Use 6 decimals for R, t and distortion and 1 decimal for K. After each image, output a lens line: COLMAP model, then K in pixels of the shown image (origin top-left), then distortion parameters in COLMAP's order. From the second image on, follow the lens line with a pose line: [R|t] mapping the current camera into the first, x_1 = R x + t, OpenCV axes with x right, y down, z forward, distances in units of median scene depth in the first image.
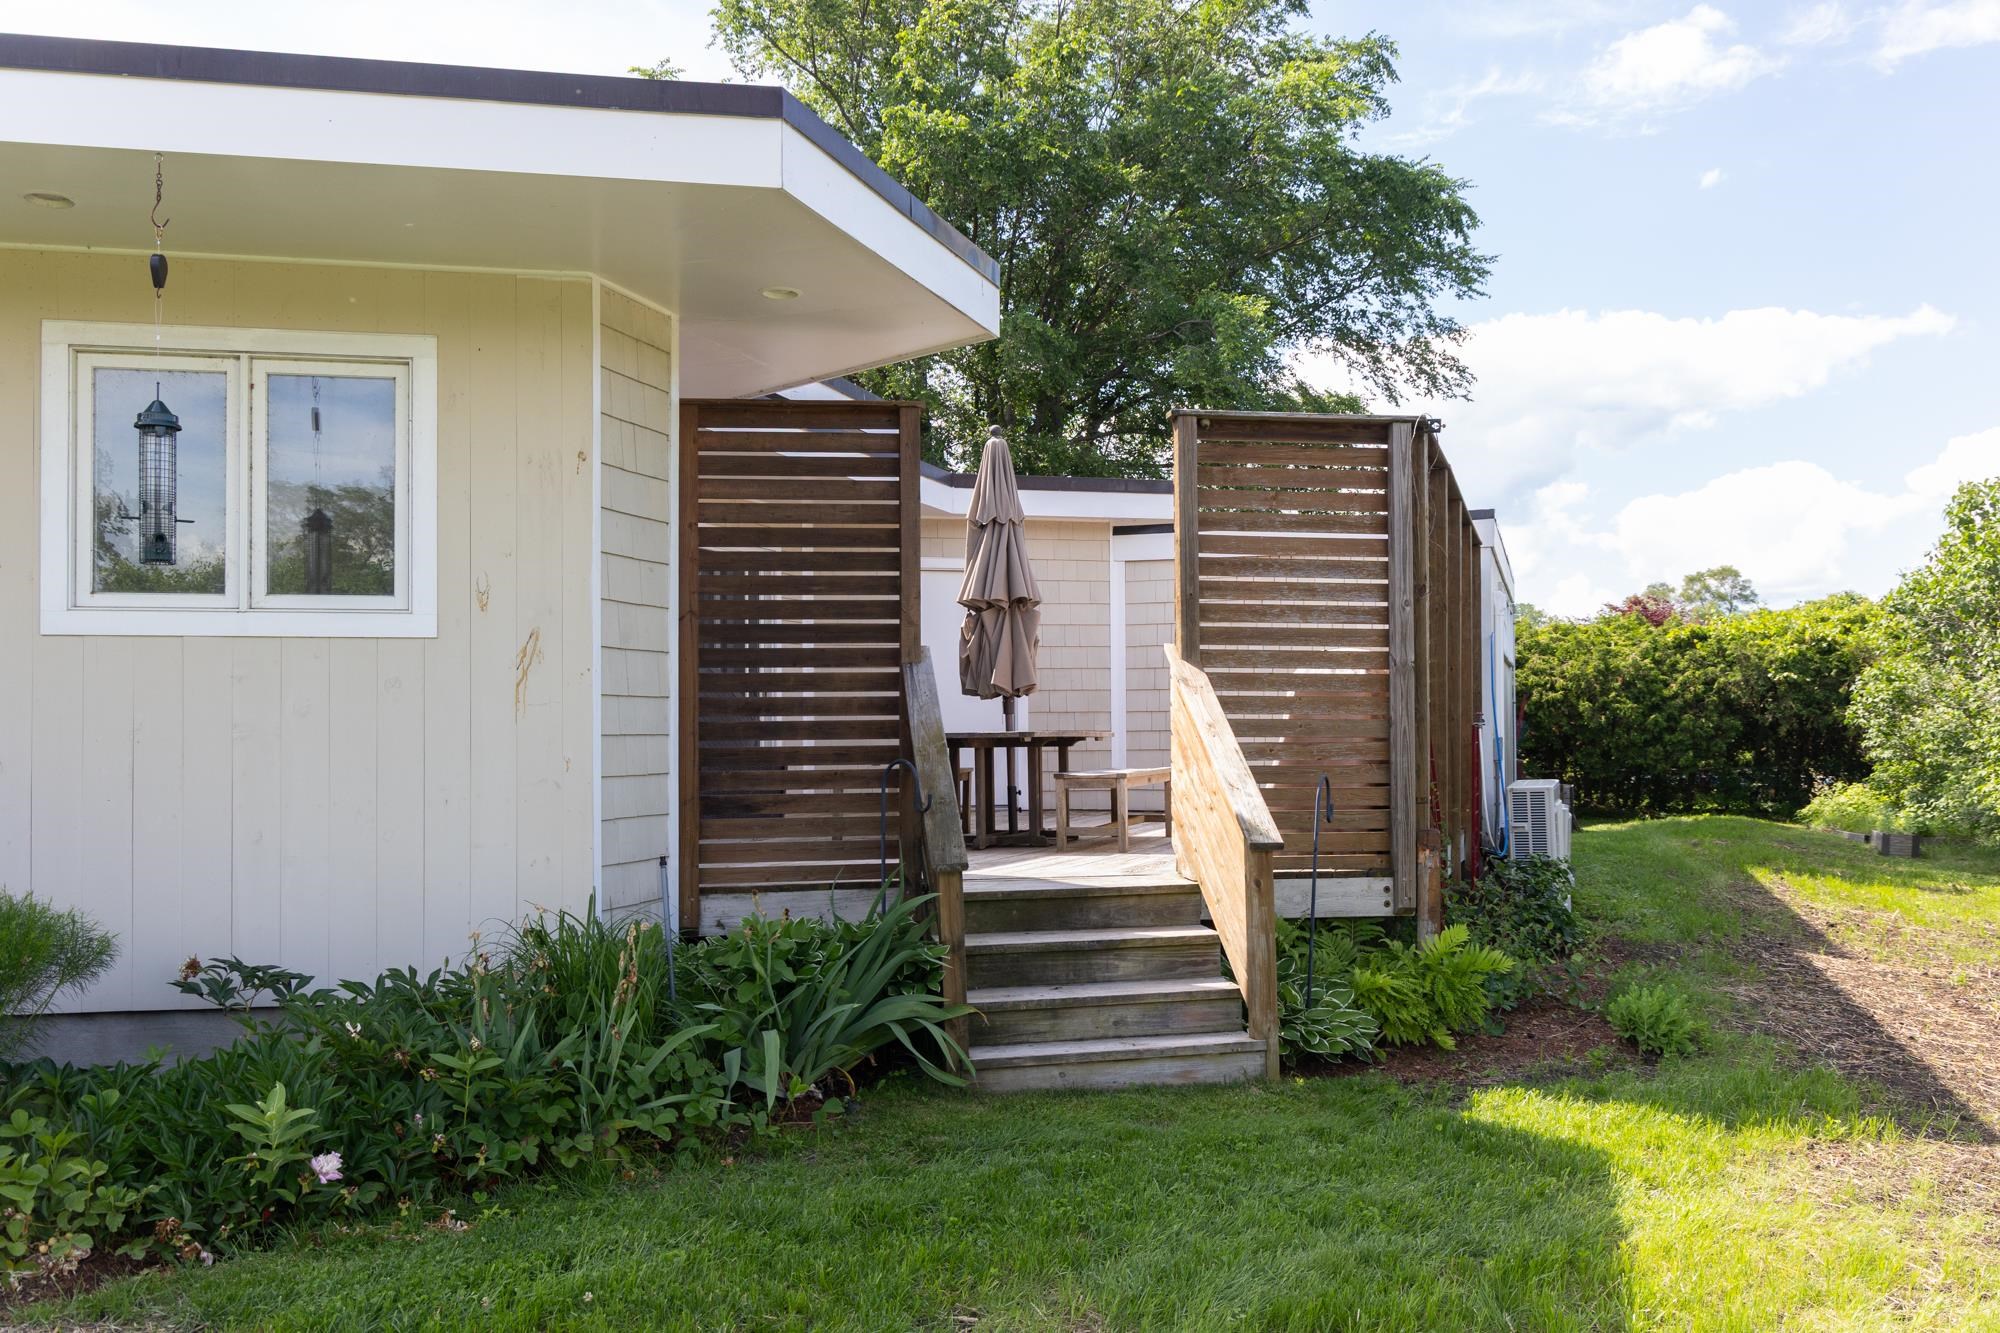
lens RADIAL K [[1600.0, 0, 1000.0], [0, 1600.0, 666.5], [0, 0, 1]] dist [-0.010764, -0.006244]
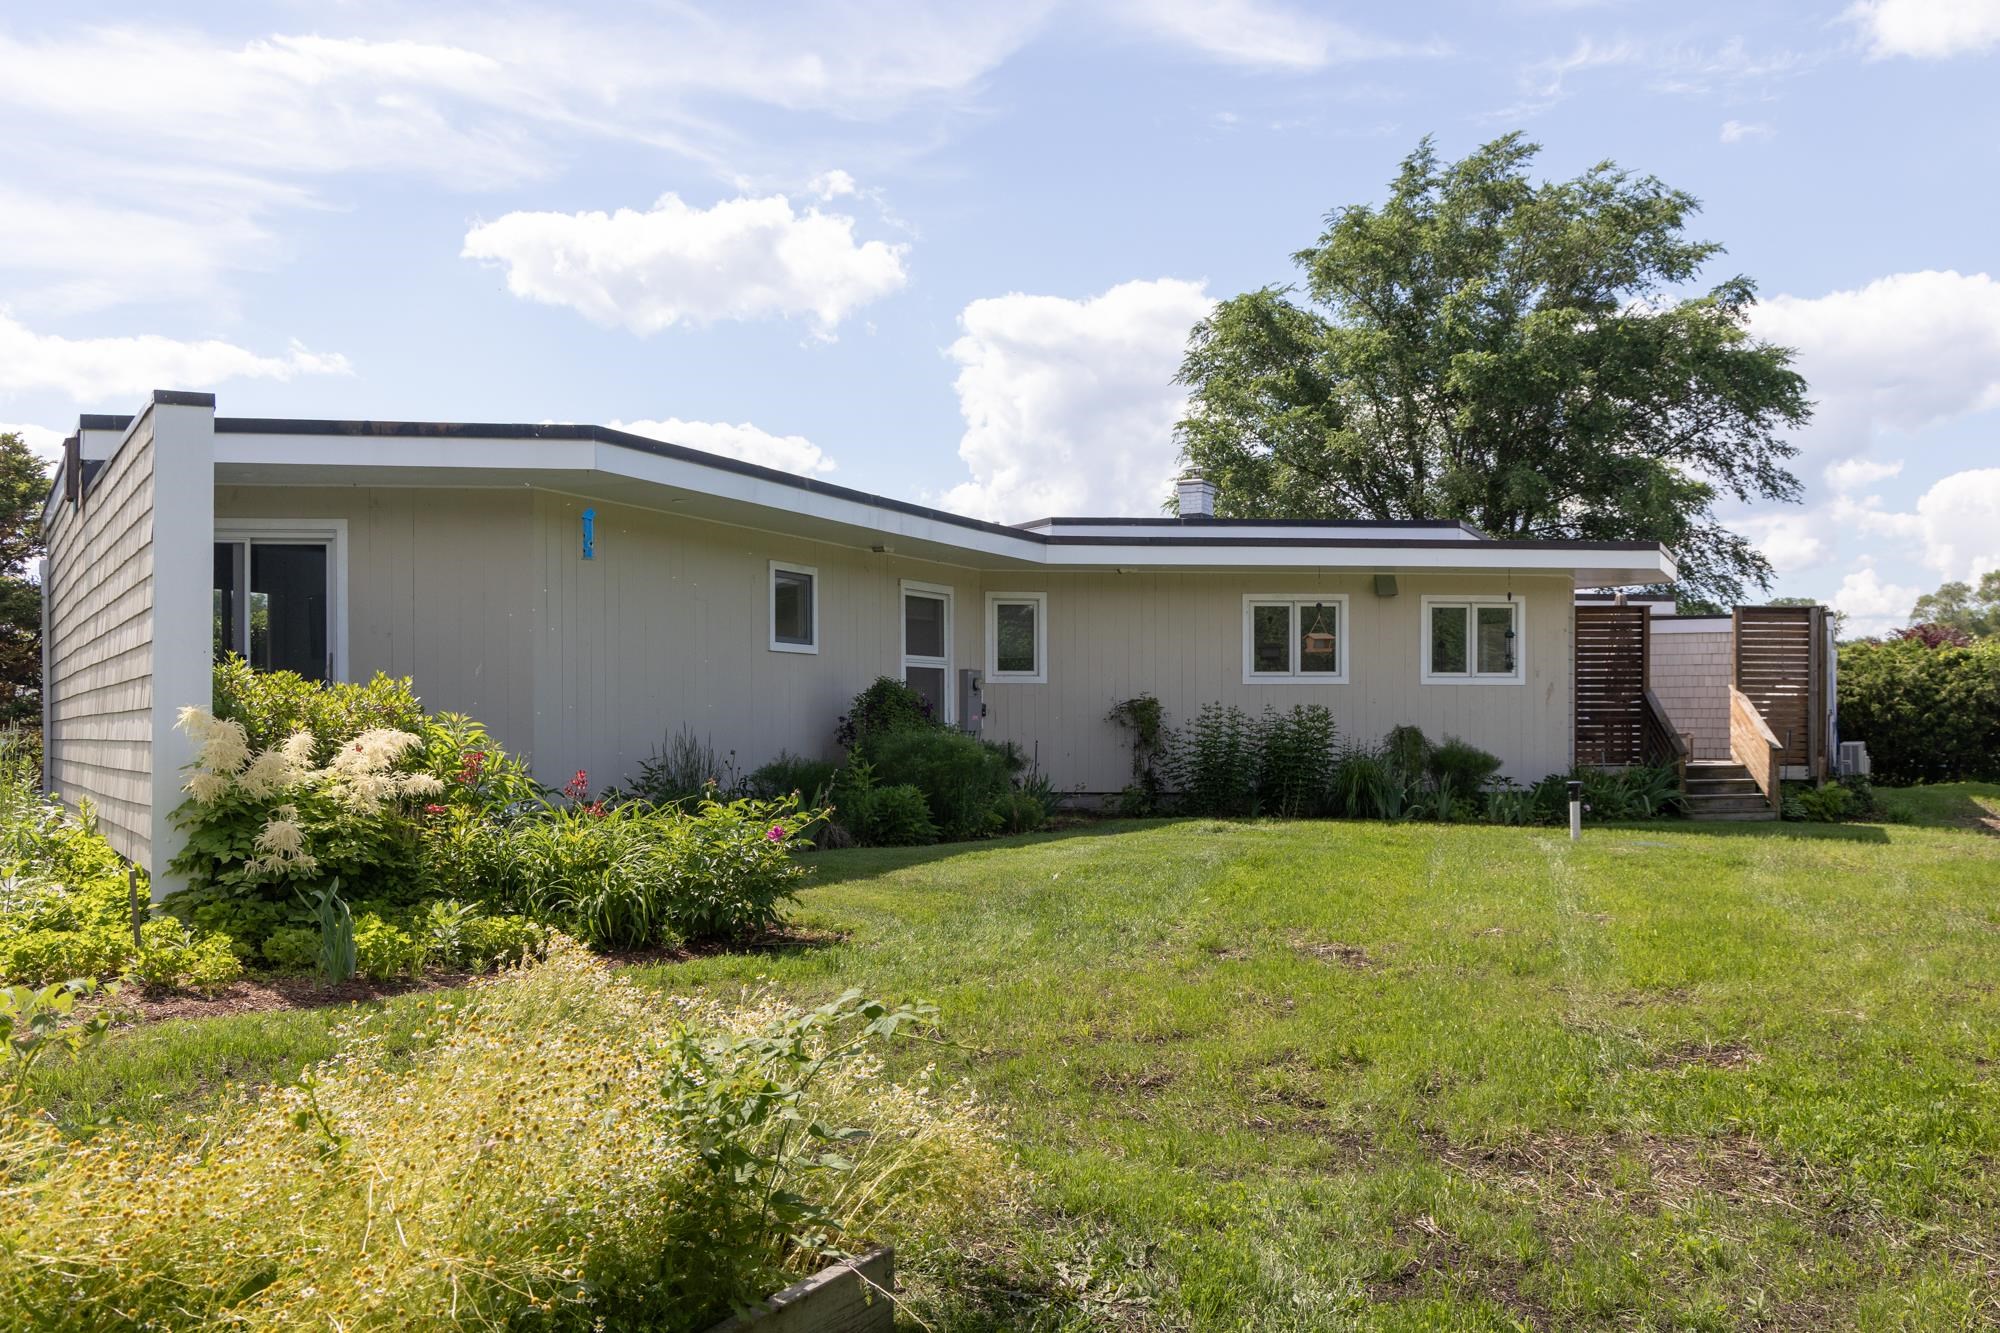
lens RADIAL K [[1657.9, 0, 1005.3], [0, 1657.9, 721.5], [0, 0, 1]] dist [-0.029910, 0.002406]
pose [[0.991039, 0.004635, -0.133491, -0.228800], [-0.000010, 0.999400, 0.034626, -0.014640], [0.133571, -0.034314, 0.990445, -0.613992]]
